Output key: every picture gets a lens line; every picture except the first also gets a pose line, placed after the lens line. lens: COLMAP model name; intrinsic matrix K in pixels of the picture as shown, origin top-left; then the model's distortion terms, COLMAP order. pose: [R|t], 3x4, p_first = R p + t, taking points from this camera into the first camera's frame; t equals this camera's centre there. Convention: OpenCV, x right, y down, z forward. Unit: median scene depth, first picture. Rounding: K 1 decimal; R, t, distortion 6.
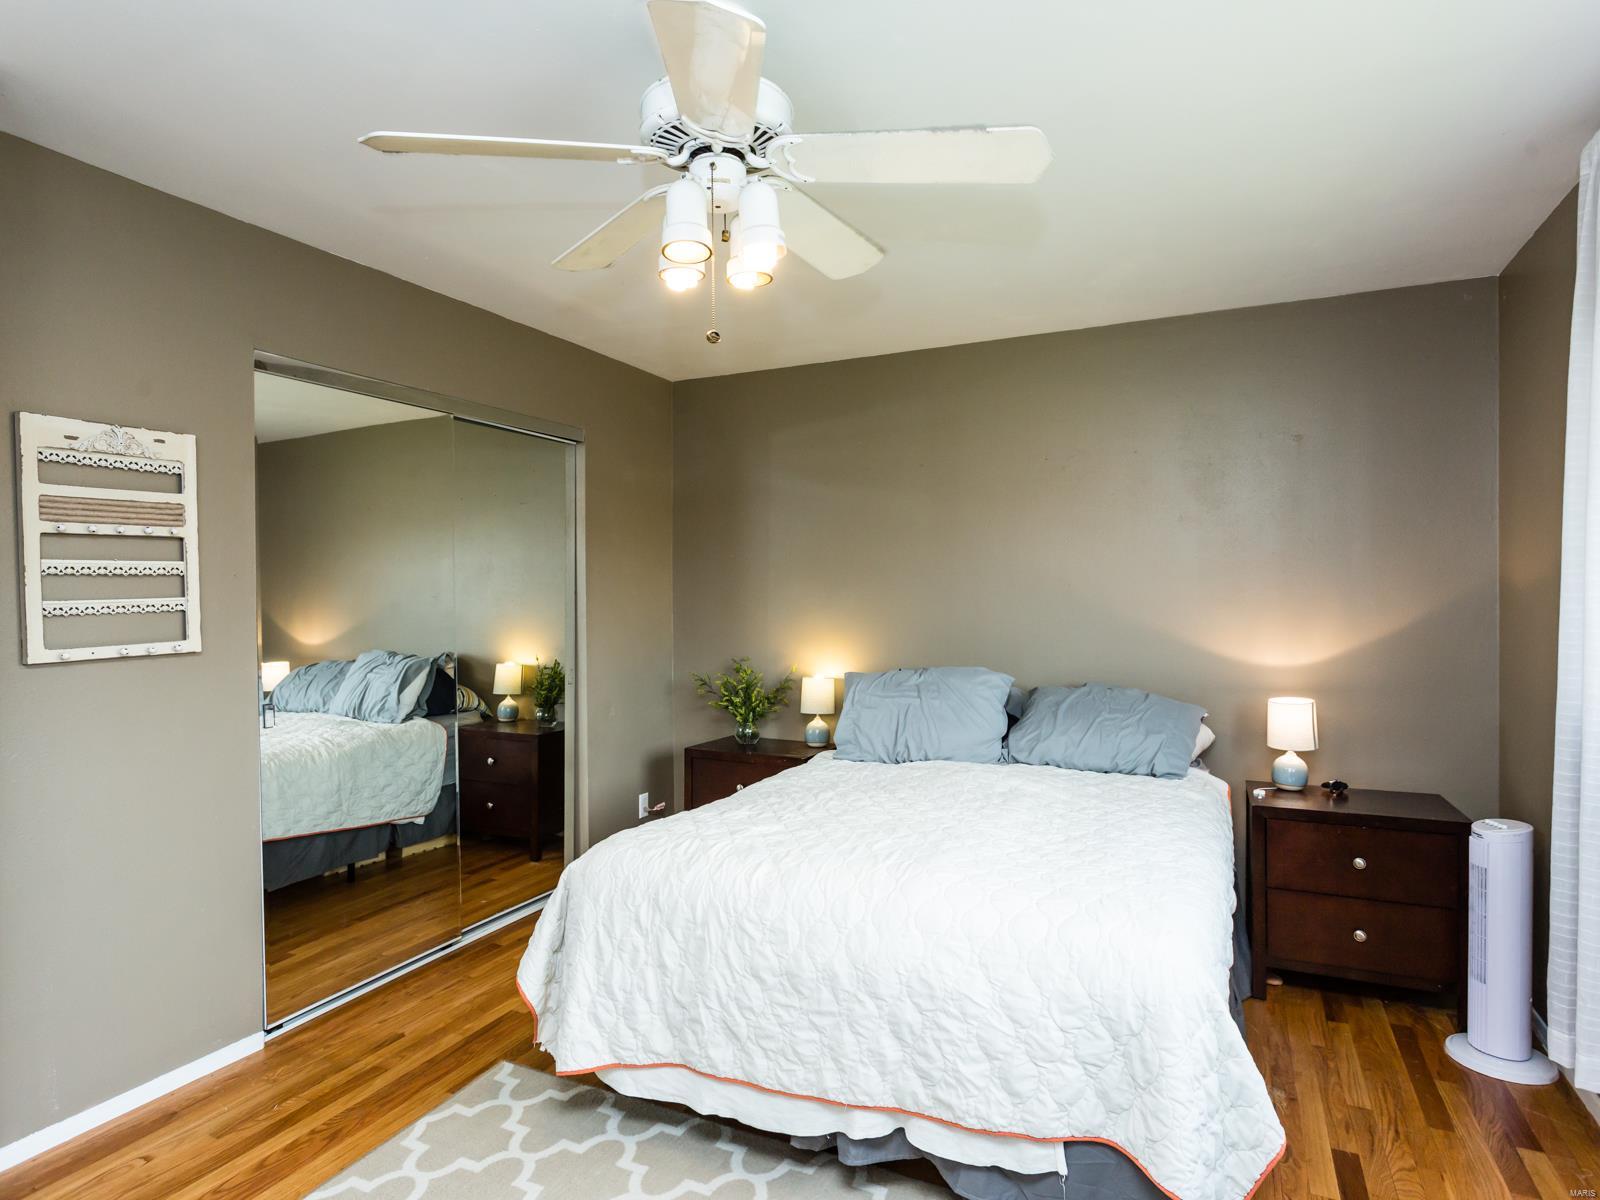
lens RADIAL K [[891.9, 0, 806.6], [0, 891.9, 608.3], [0, 0, 1]] dist [-0.010529, 0.009510]
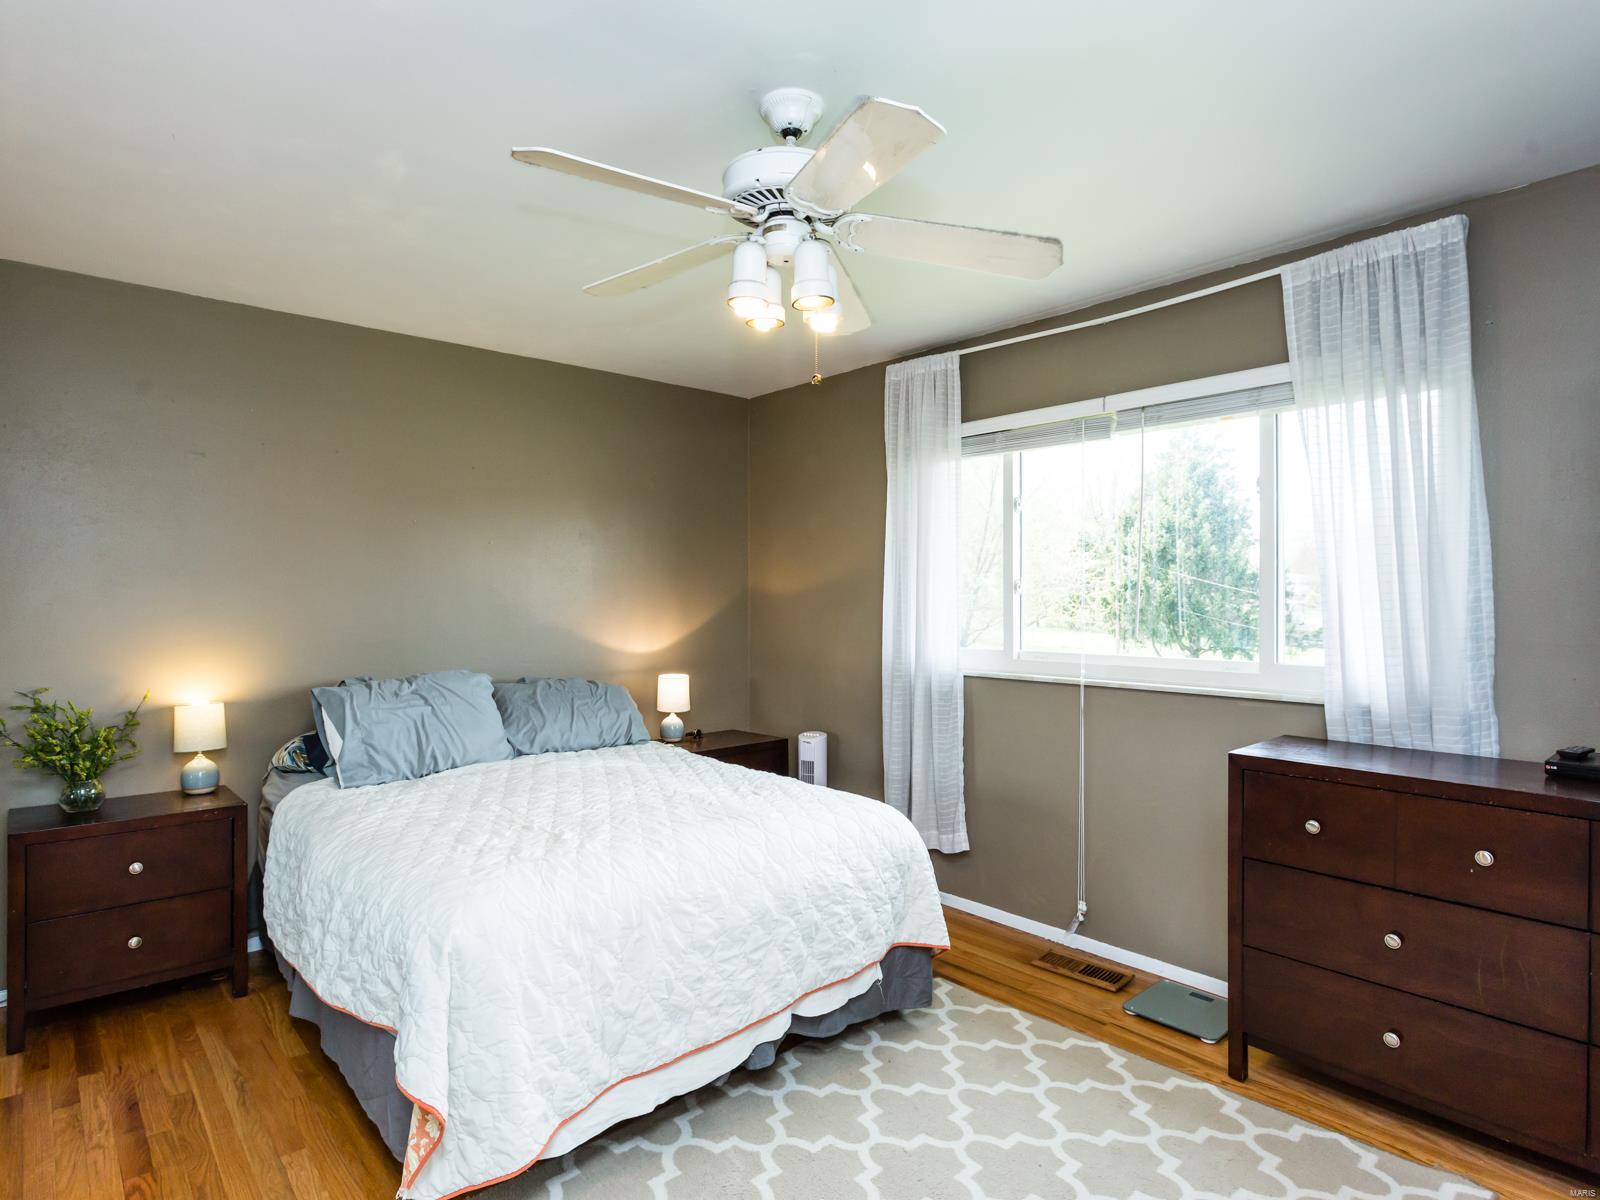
lens RADIAL K [[891.9, 0, 803.5], [0, 891.9, 596.0], [0, 0, 1]] dist [-0.010529, 0.009510]
pose [[0.380299, 0.005848, 0.924845, -0.650640], [0.007206, 0.999931, -0.009286, -0.005307], [-0.924835, 0.010196, 0.380231, 0.292213]]
